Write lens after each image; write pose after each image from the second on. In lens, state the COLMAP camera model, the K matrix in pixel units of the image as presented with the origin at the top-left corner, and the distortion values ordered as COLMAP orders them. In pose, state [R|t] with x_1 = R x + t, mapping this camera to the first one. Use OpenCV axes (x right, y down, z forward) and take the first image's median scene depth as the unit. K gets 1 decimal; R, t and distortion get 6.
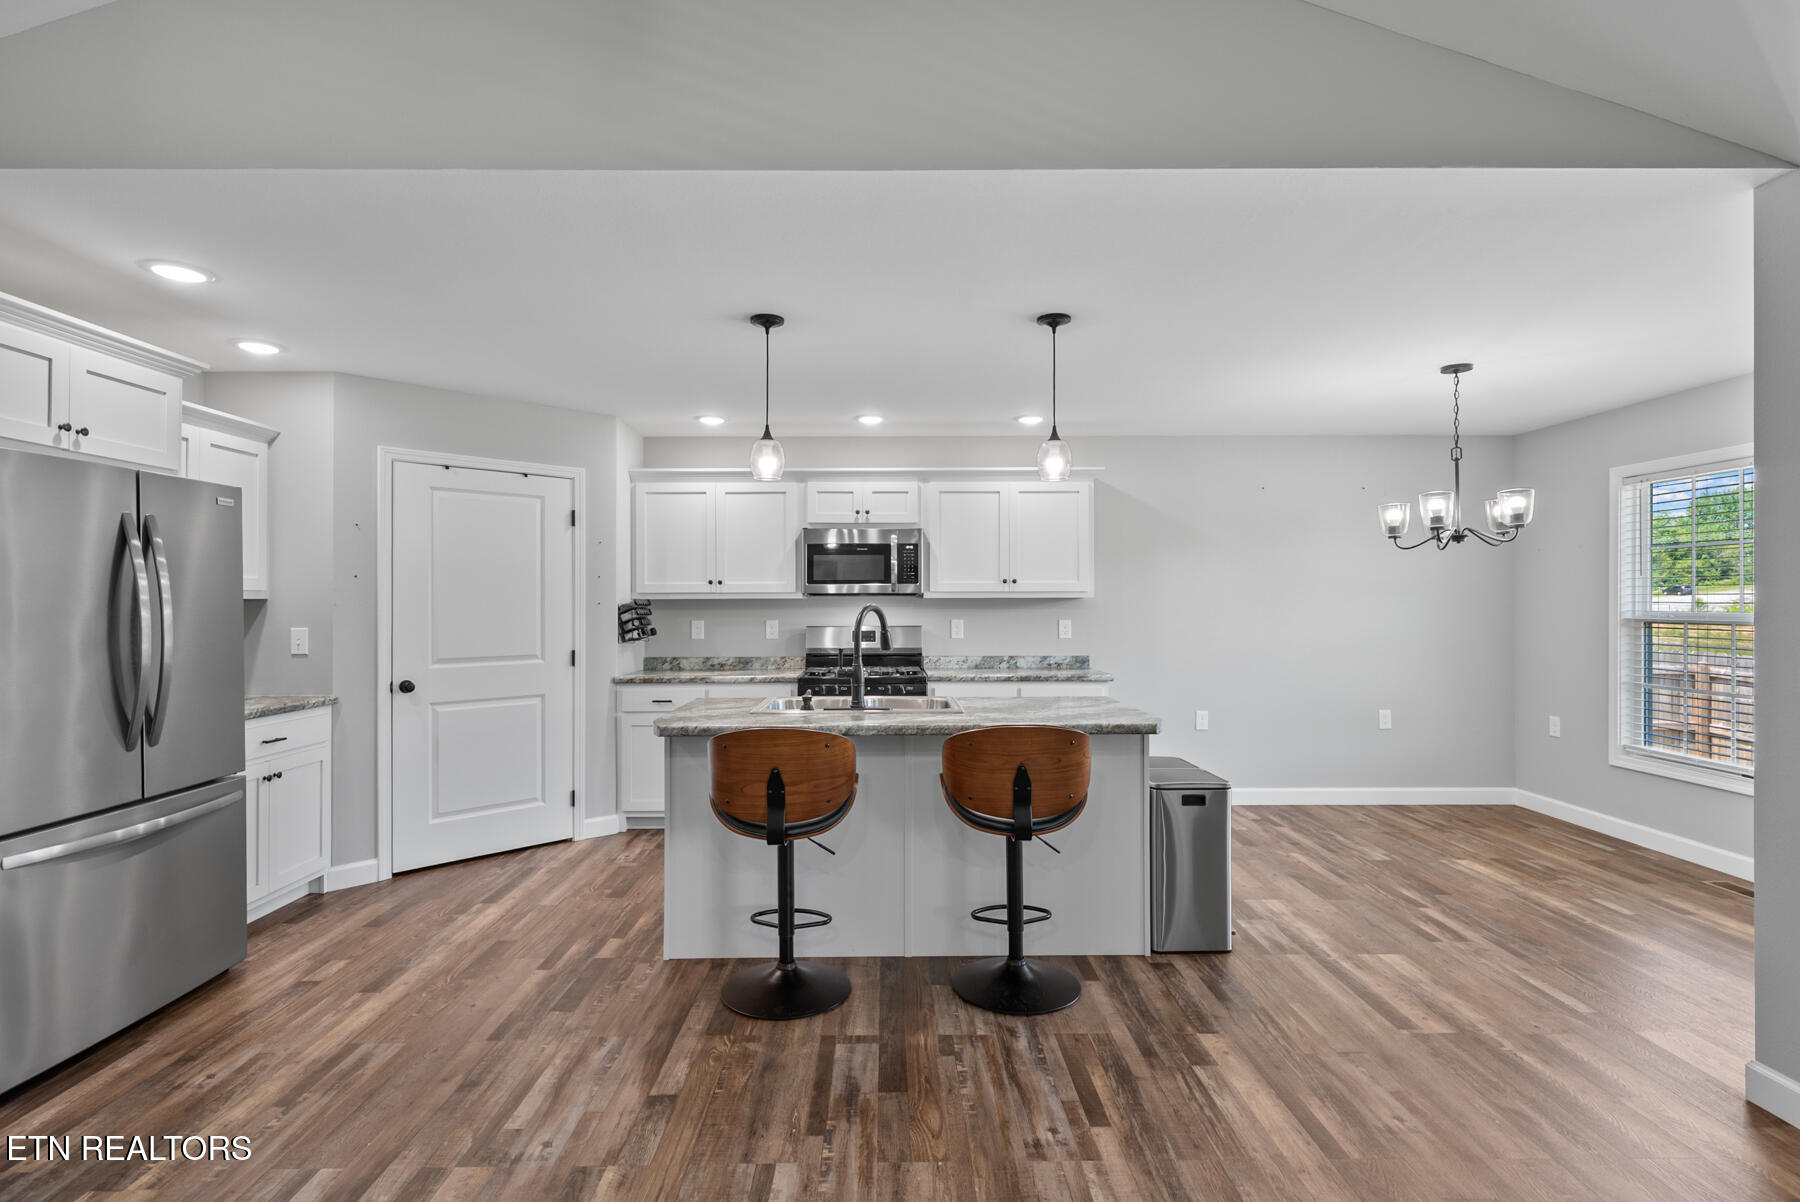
lens RADIAL K [[870.6, 0, 894.8], [0, 870.6, 600.6], [0, 0, 1]] dist [0.002818, -0.000156]
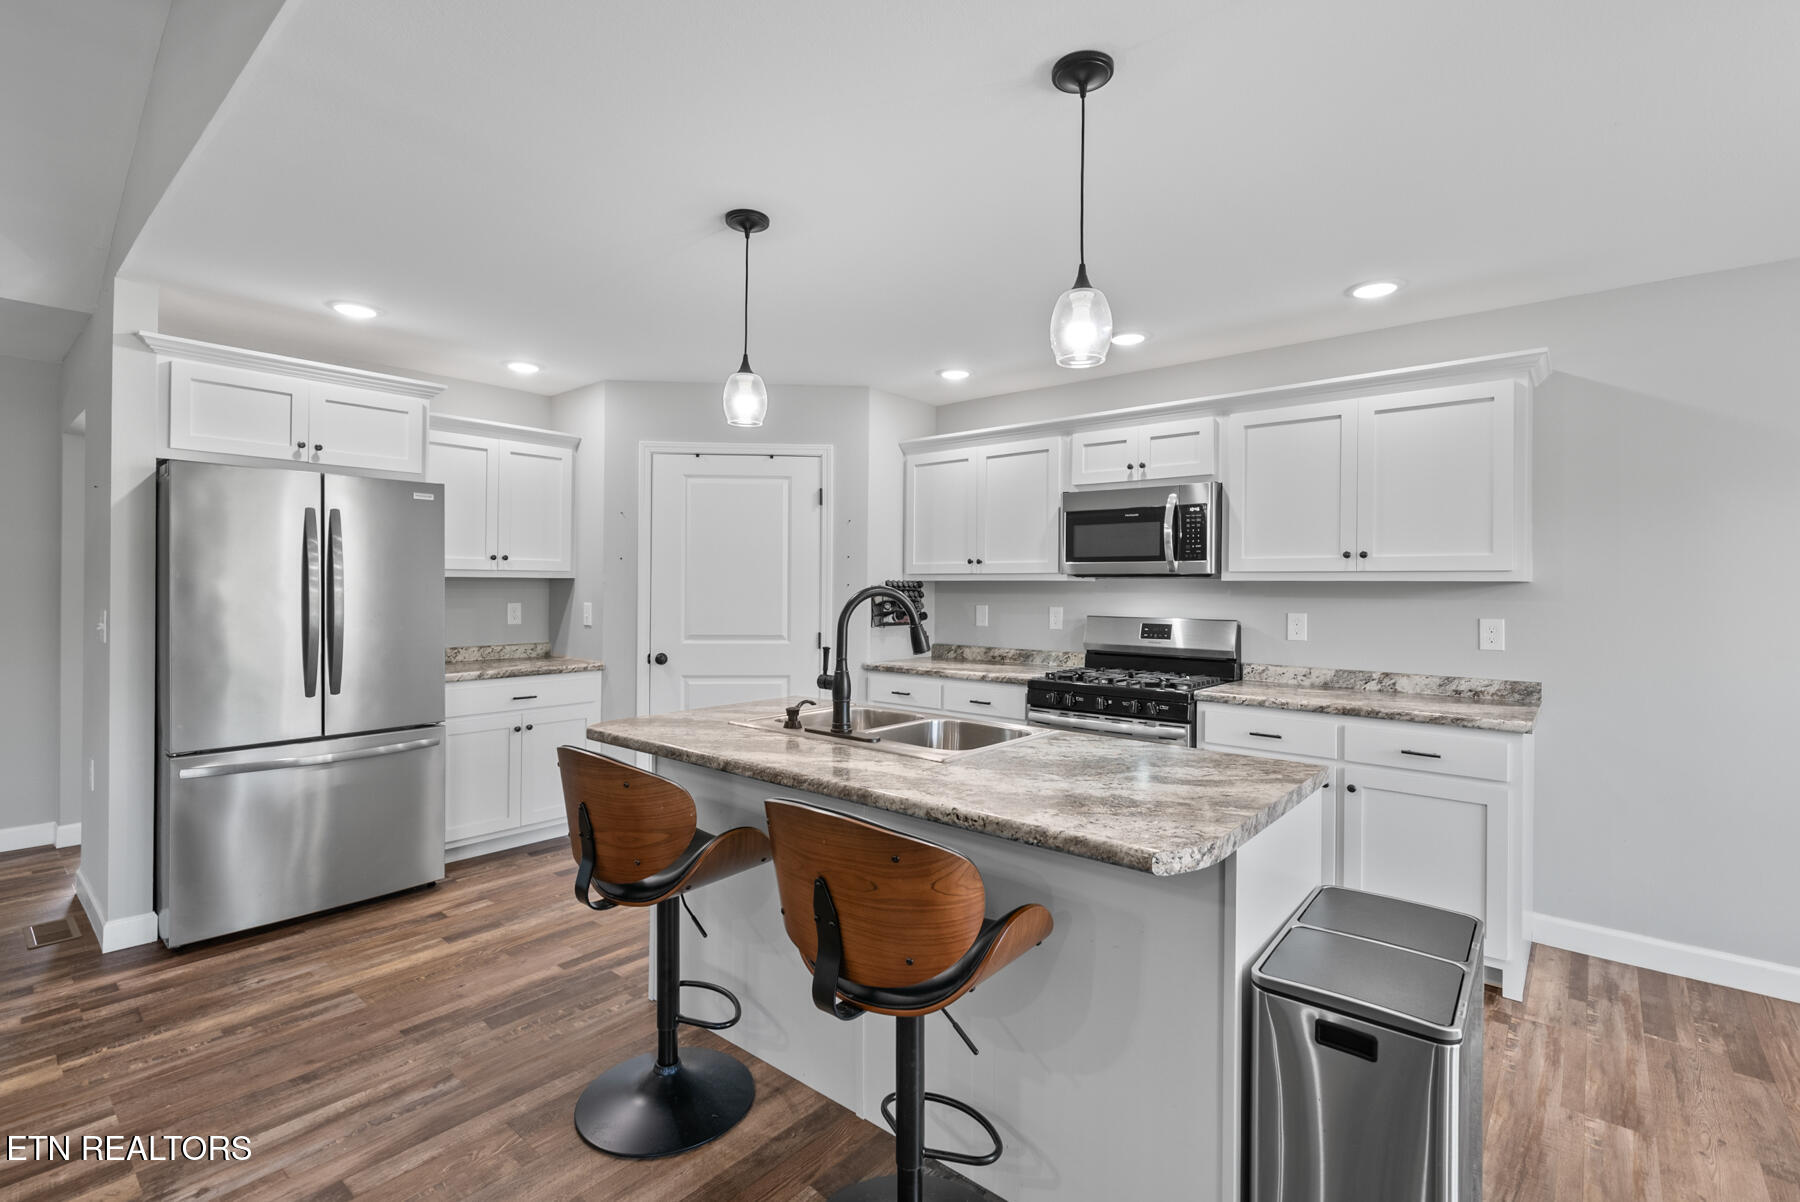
lens RADIAL K [[818.8, 0, 902.8], [0, 818.8, 584.3], [0, 0, 1]] dist [0.001350, 0.000254]
pose [[0.757582, 0.006656, -0.652706, 0.364329], [-0.007552, 0.999970, 0.001432, 0.001165], [0.652696, 0.003845, 0.757610, 0.447857]]
